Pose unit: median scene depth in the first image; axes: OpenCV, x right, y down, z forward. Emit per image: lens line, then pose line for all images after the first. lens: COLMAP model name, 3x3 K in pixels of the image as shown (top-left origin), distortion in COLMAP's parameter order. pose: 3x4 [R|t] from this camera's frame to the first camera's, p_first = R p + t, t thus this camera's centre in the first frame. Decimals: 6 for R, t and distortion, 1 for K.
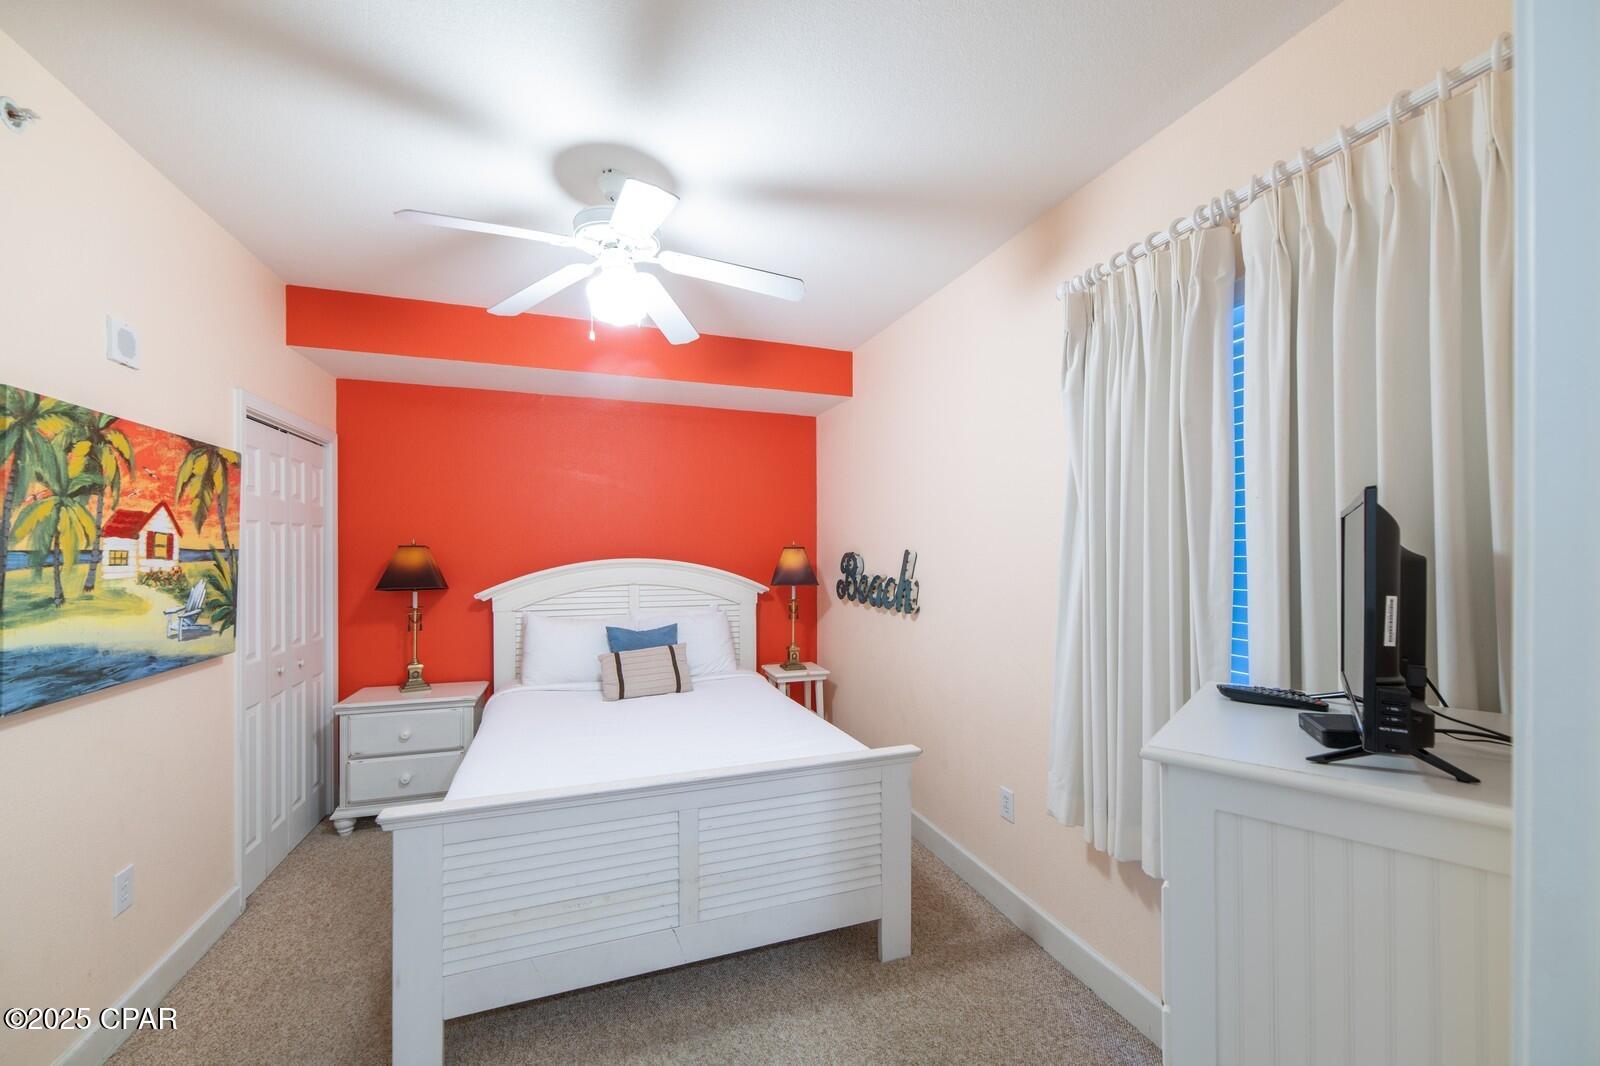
lens RADIAL K [[637.0, 0, 784.8], [0, 637.0, 545.7], [0, 0, 1]] dist [0.001254, 0.000008]
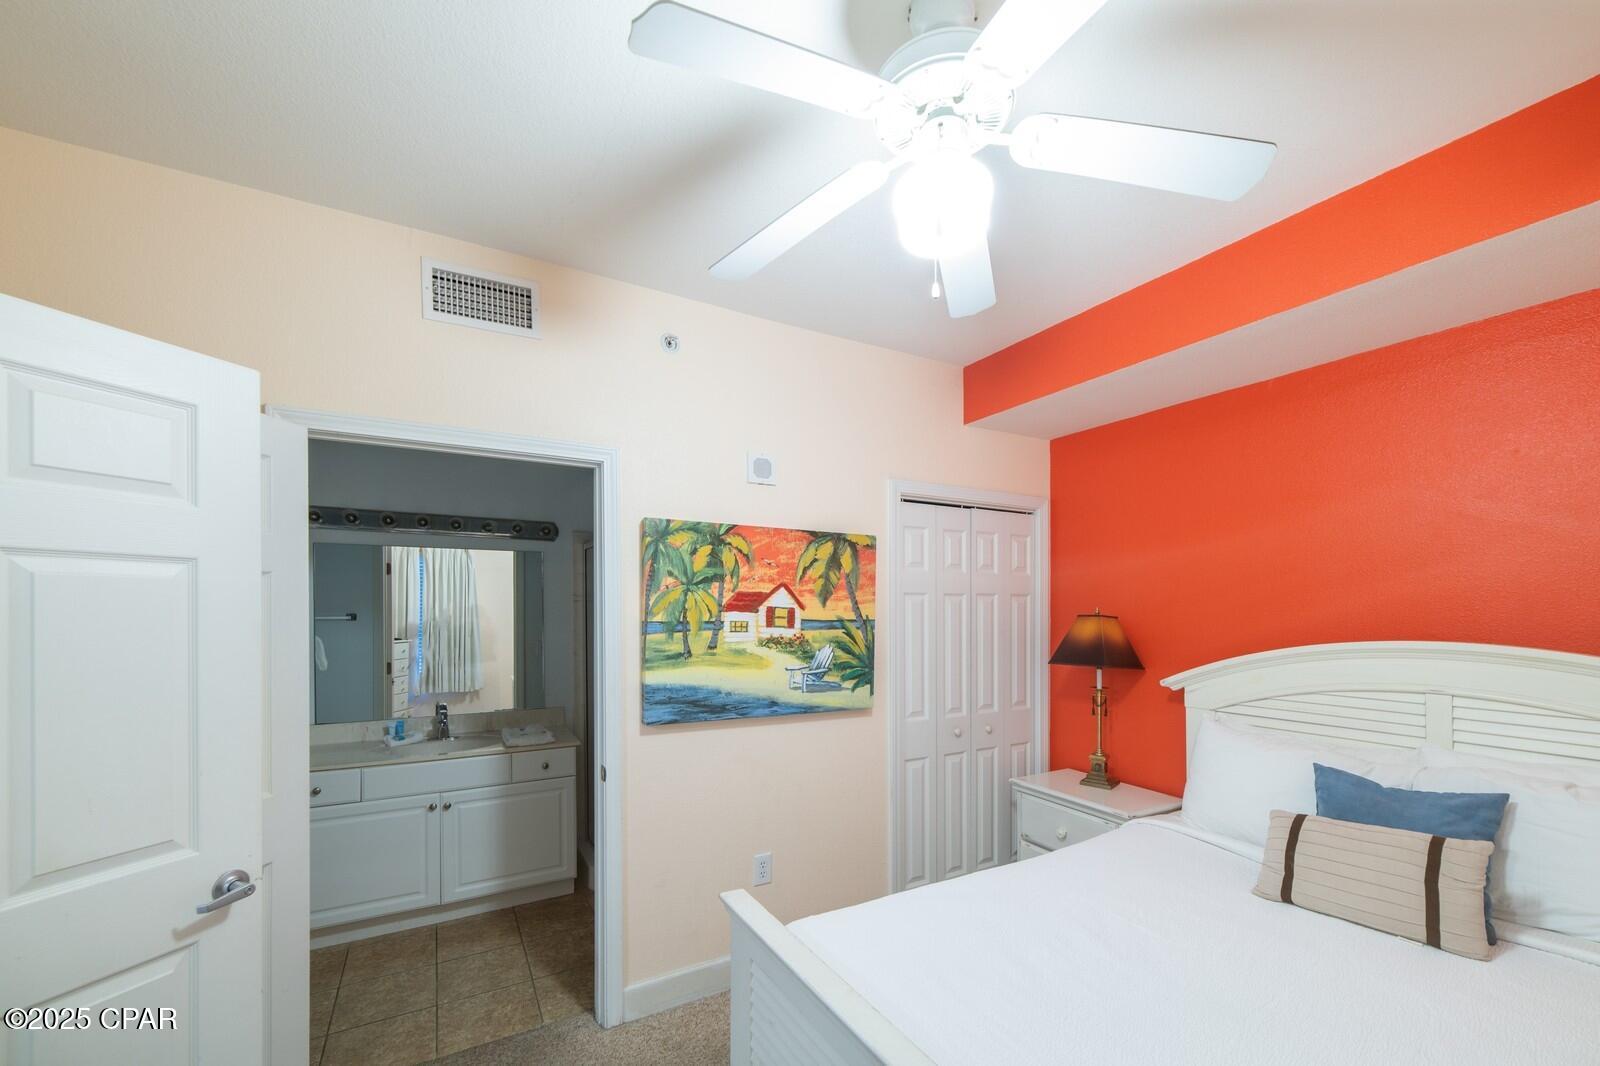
lens RADIAL K [[637.0, 0, 786.4], [0, 637.0, 613.2], [0, 0, 1]] dist [0.001254, 0.000008]
pose [[0.191916, 0.002613, -0.981408, 0.331913], [0.004458, 0.999984, 0.003534, -0.014200], [0.981401, -0.005053, 0.191901, 0.850587]]
